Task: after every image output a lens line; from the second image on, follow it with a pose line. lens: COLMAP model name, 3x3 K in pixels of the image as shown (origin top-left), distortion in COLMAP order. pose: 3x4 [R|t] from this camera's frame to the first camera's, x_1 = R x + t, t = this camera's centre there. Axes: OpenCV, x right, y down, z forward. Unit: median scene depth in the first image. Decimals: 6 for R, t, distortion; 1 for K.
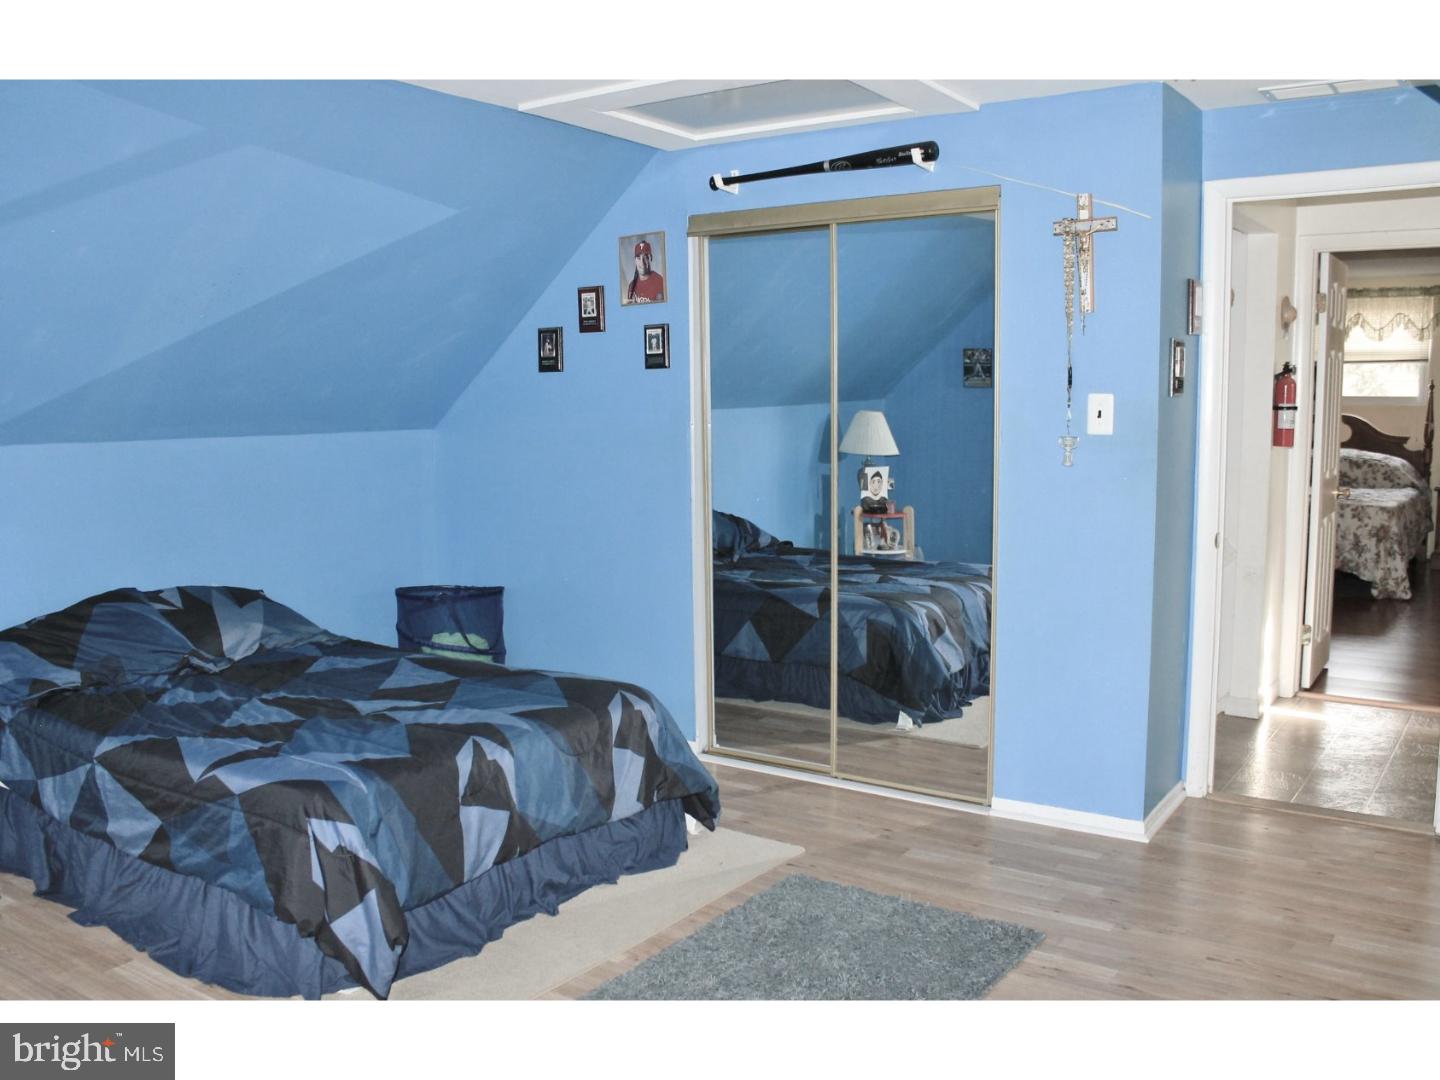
lens RADIAL K [[1257.9, 0, 723.9], [0, 1257.9, 545.5], [0, 0, 1]] dist [-0.080679, 0.018416]
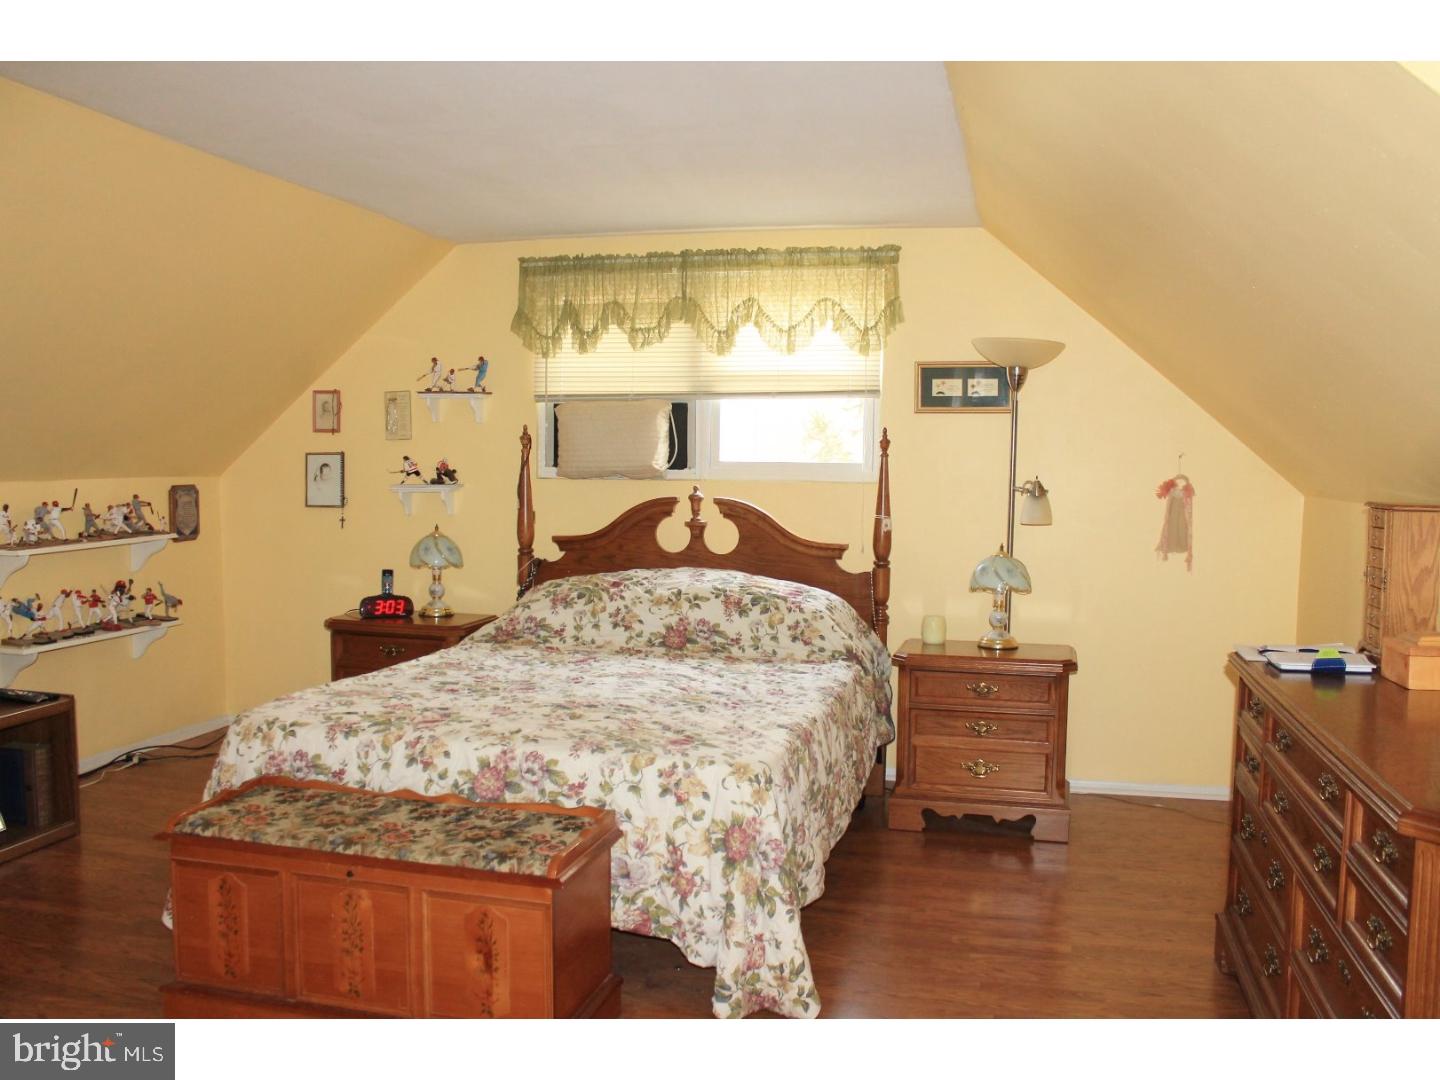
lens RADIAL K [[1257.9, 0, 715.7], [0, 1257.9, 537.0], [0, 0, 1]] dist [-0.080679, 0.018416]
pose [[0.938142, -0.000535, 0.346251, 0.345297], [0.023217, 0.997845, -0.061363, -0.063966], [-0.345472, 0.065606, 0.936133, 0.563614]]
